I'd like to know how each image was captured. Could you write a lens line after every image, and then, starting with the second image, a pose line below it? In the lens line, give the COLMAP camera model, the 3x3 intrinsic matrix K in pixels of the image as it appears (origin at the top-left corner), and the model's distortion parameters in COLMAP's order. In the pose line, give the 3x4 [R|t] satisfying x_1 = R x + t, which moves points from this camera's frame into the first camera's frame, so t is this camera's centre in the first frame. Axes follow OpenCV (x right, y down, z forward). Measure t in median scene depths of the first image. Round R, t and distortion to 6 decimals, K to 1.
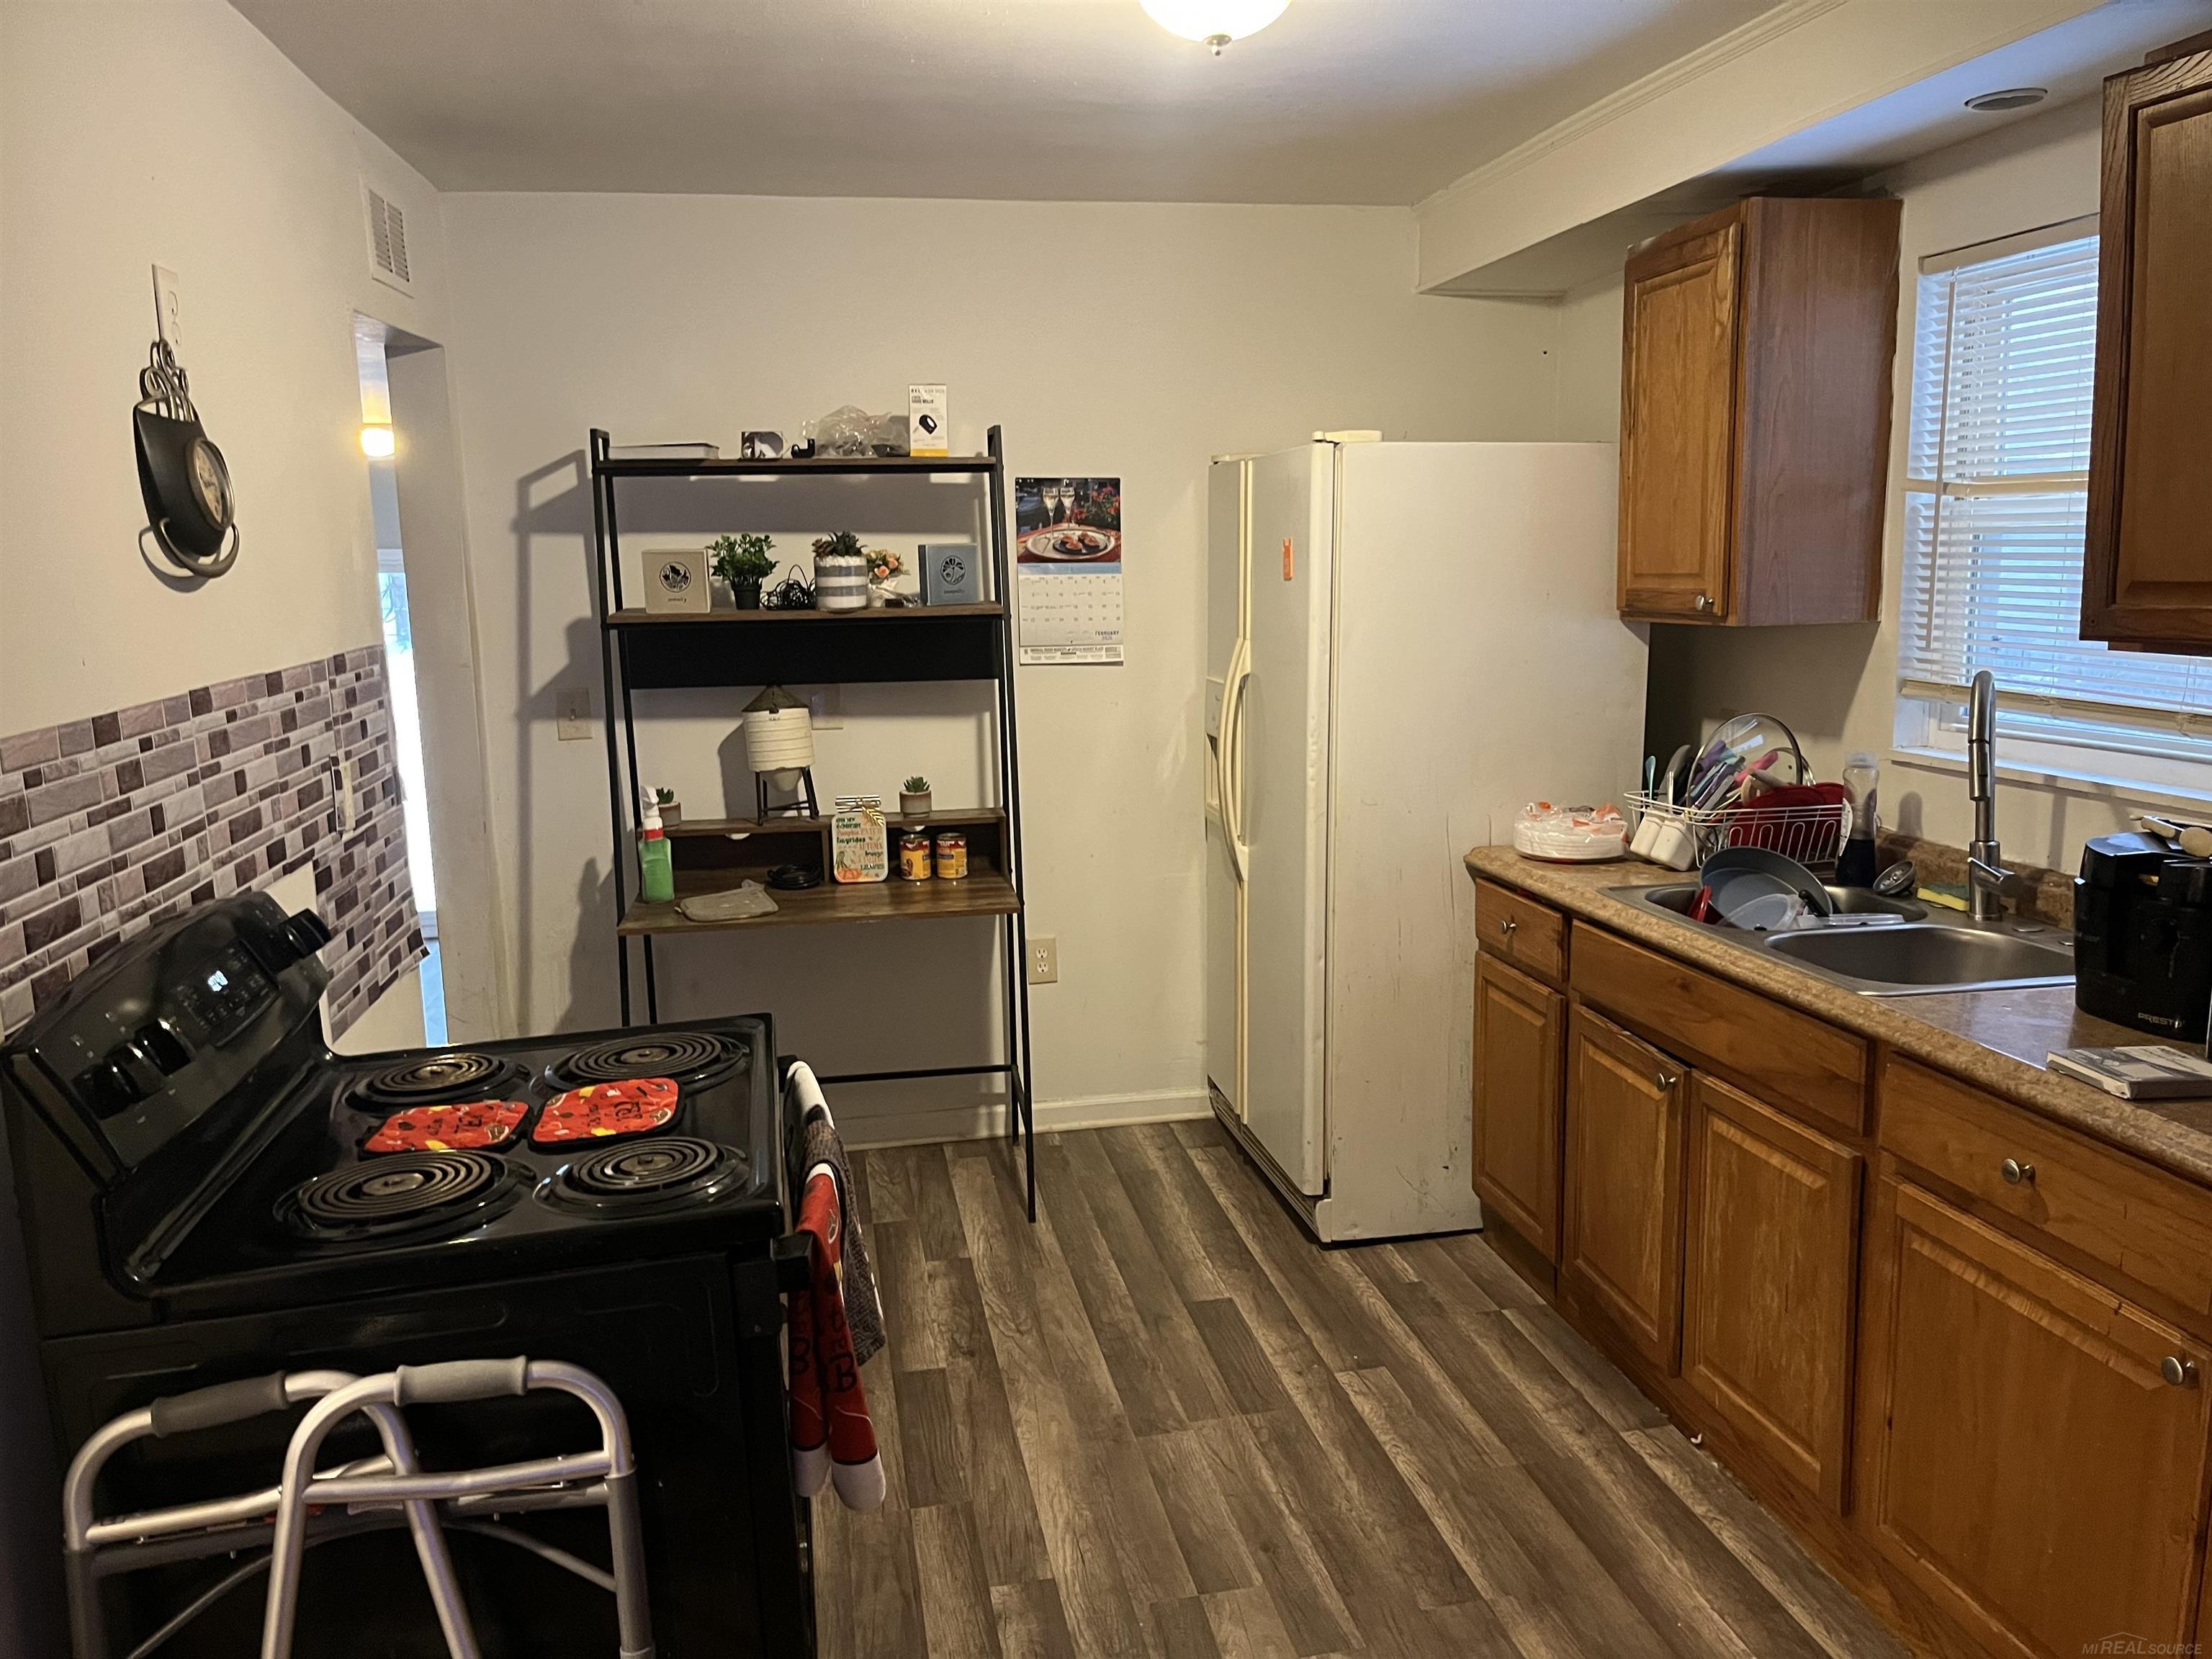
lens RADIAL K [[1666.3, 0, 1106.0], [0, 1666.3, 829.5], [0, 0, 1]] dist [0.063074, -0.091087]
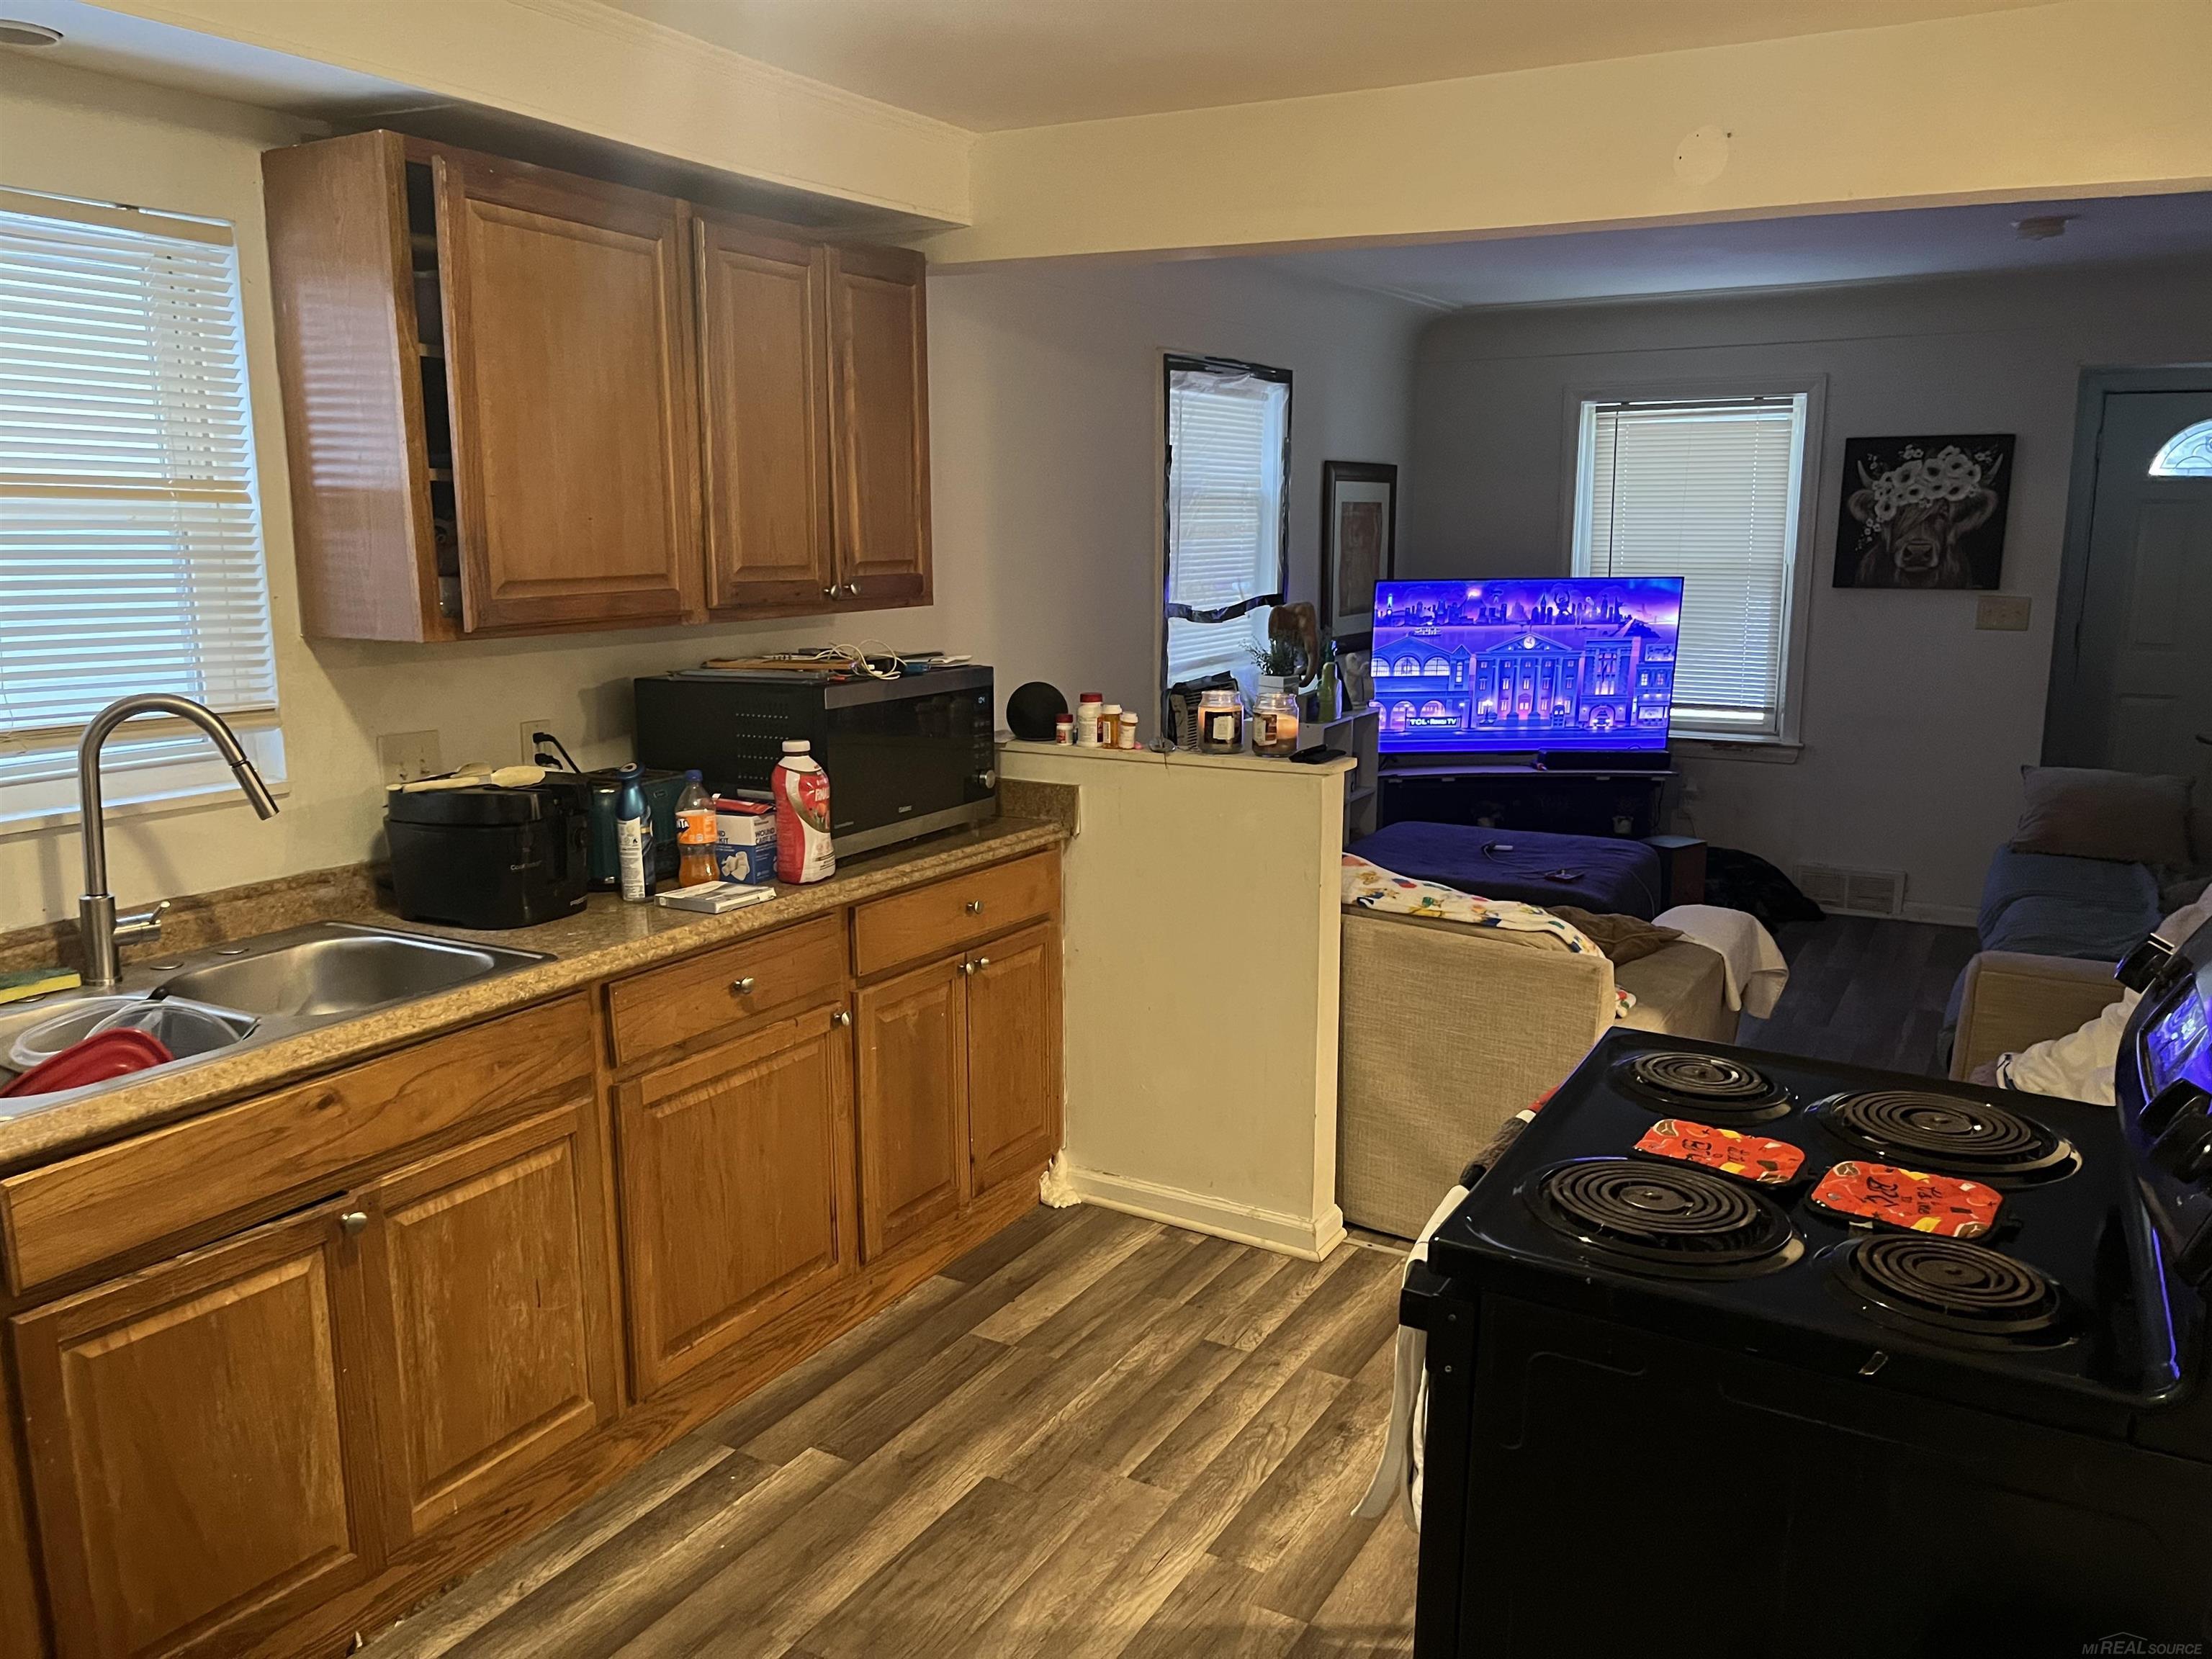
lens RADIAL K [[1666.3, 0, 1106.0], [0, 1666.3, 829.5], [0, 0, 1]] dist [0.063074, -0.091087]
pose [[-0.757959, -0.086802, 0.646501, -0.492175], [0.128120, 0.951991, 0.278027, -0.228324], [-0.639596, 0.293563, -0.710449, 1.440430]]
